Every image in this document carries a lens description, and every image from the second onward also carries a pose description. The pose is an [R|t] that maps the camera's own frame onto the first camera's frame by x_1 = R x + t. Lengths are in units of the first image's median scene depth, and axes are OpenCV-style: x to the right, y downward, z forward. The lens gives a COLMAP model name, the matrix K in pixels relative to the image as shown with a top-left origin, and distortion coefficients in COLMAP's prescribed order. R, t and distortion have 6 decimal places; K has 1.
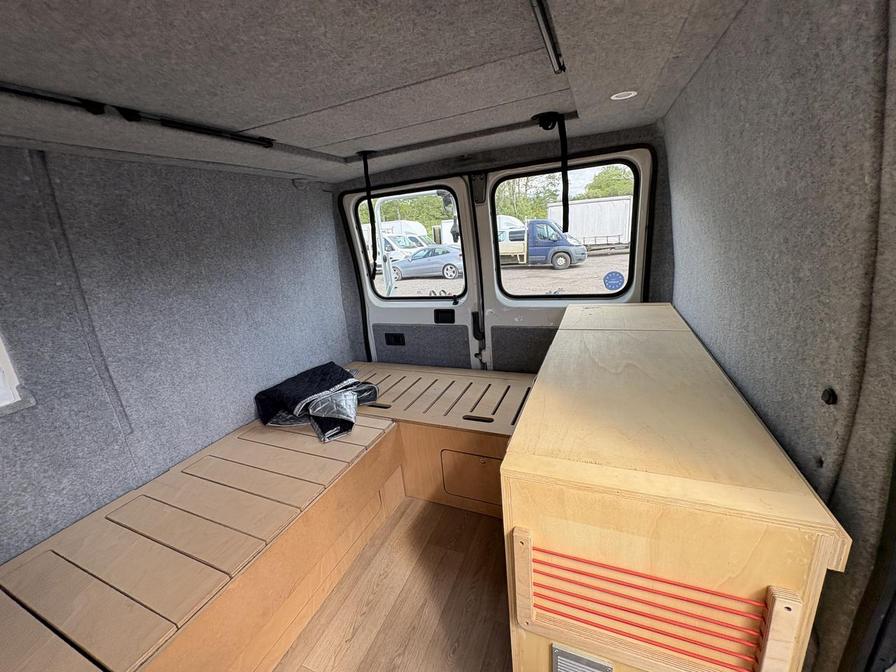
lens RADIAL K [[357.9, 0, 446.9], [0, 357.9, 336.0], [0, 0, 1]] dist [0.000617, -0.000220]
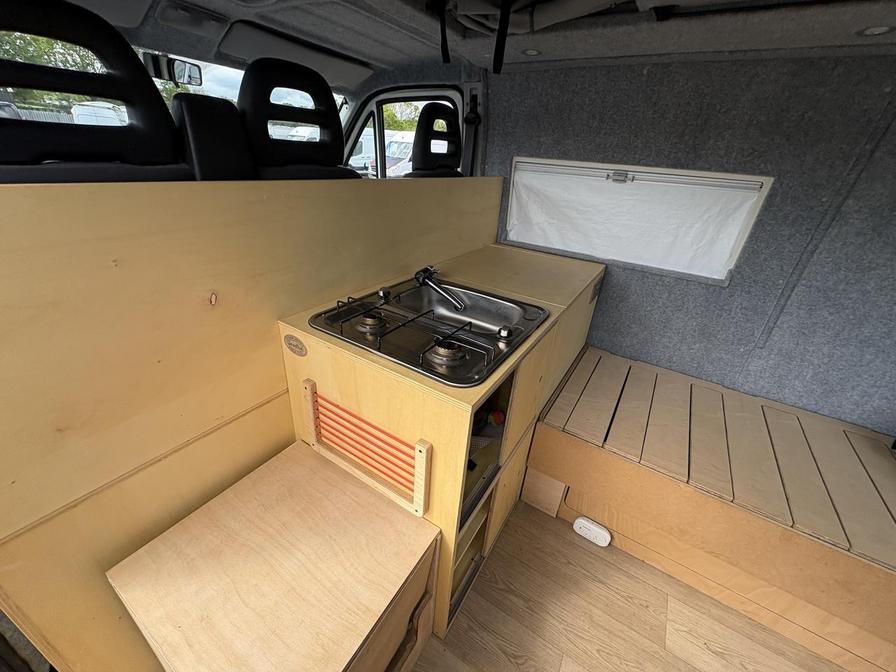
lens RADIAL K [[357.9, 0, 448.0], [0, 357.9, 335.8], [0, 0, 1]] dist [0.000617, -0.000220]
pose [[-0.157659, 0.520285, -0.839314, 0.167032], [-0.326342, 0.774737, 0.541556, -0.038849], [0.932011, 0.359285, 0.047646, 0.049356]]
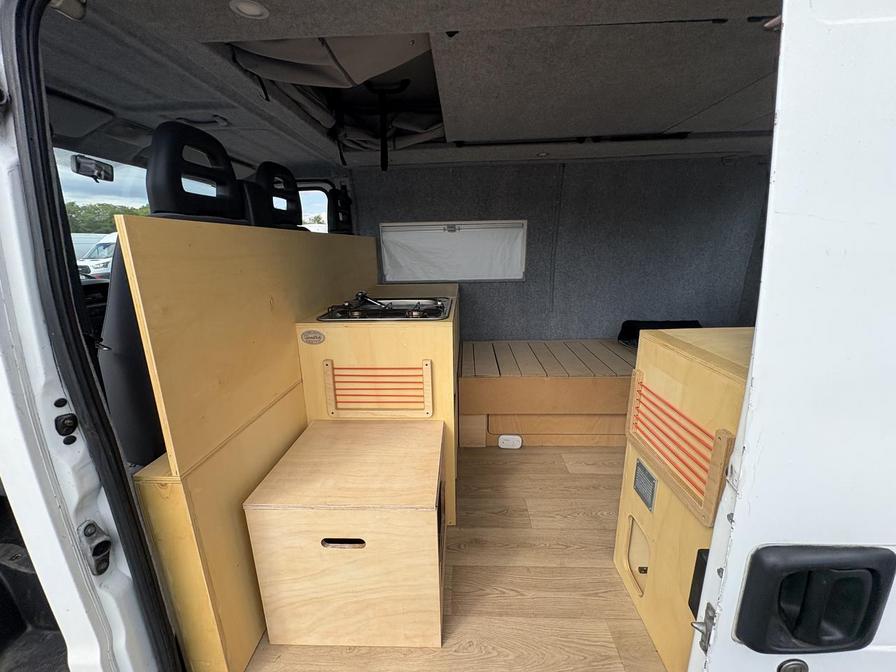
lens RADIAL K [[357.9, 0, 446.5], [0, 357.9, 336.4], [0, 0, 1]] dist [0.000617, -0.000220]
pose [[0.352562, 0.312497, -0.882069, 0.650884], [-0.270212, 0.936439, 0.223756, 0.124344], [0.895927, 0.159458, 0.414593, -0.269327]]
